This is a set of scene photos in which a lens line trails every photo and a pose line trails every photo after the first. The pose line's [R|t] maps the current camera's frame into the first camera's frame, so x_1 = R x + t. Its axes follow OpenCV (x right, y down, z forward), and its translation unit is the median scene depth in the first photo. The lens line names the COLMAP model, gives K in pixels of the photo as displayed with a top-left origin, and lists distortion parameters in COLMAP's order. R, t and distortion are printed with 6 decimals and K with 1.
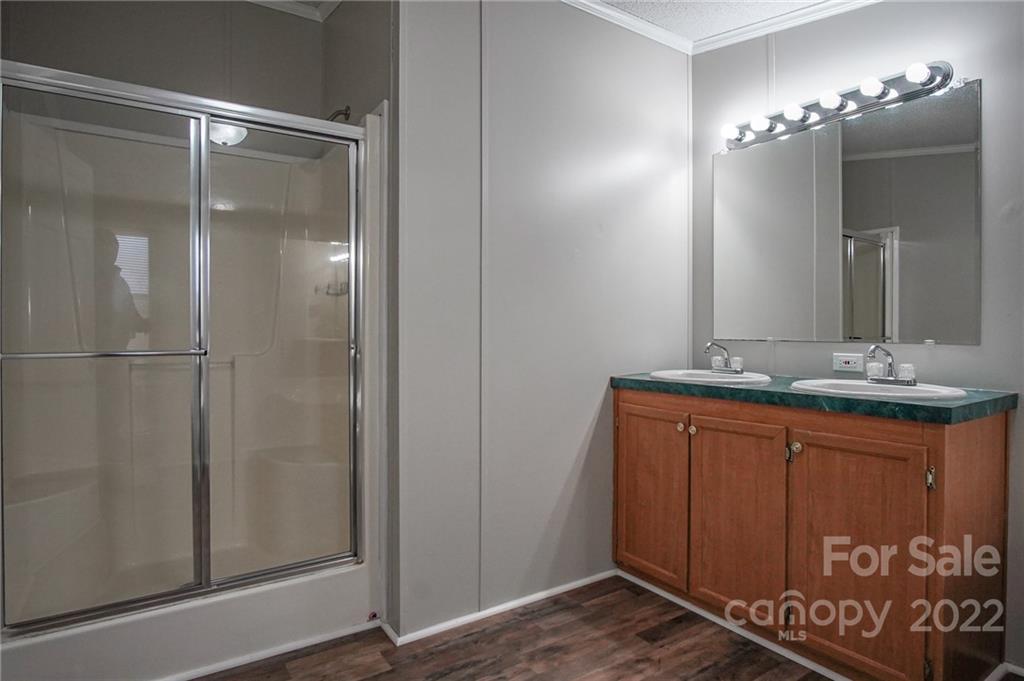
lens RADIAL K [[568.5, 0, 510.0], [0, 568.5, 328.0], [0, 0, 1]] dist [-0.024627, 0.001888]
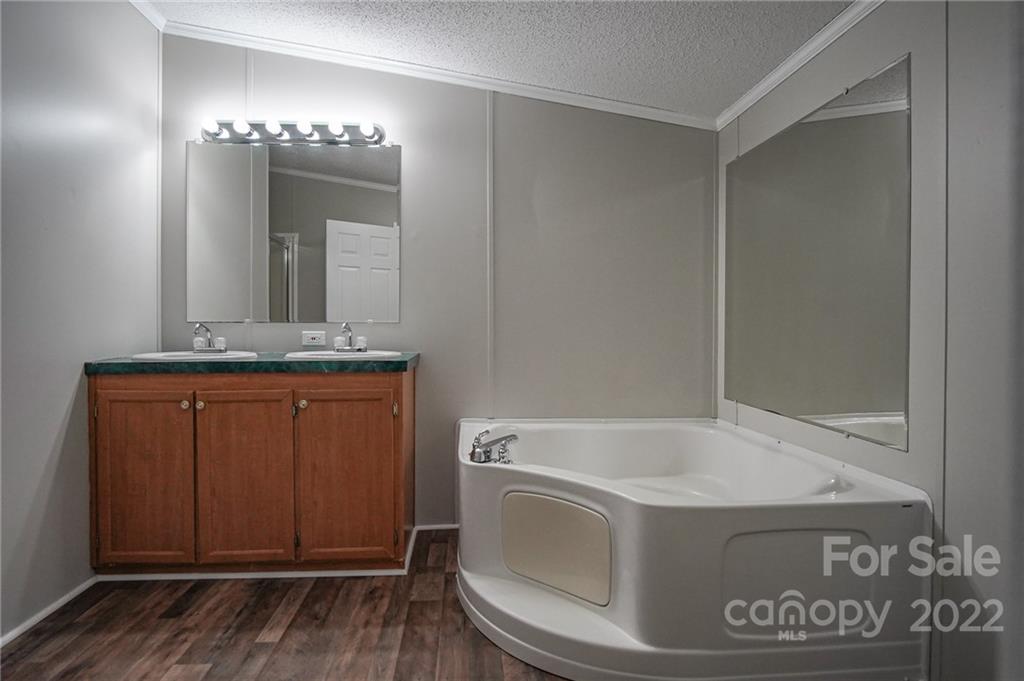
lens RADIAL K [[568.5, 0, 510.0], [0, 568.5, 328.0], [0, 0, 1]] dist [-0.024627, 0.001888]
pose [[0.491735, -0.006181, 0.870723, -0.298066], [-0.001197, 0.999969, 0.007775, 0.027889], [-0.870744, -0.004865, 0.491712, -0.009654]]
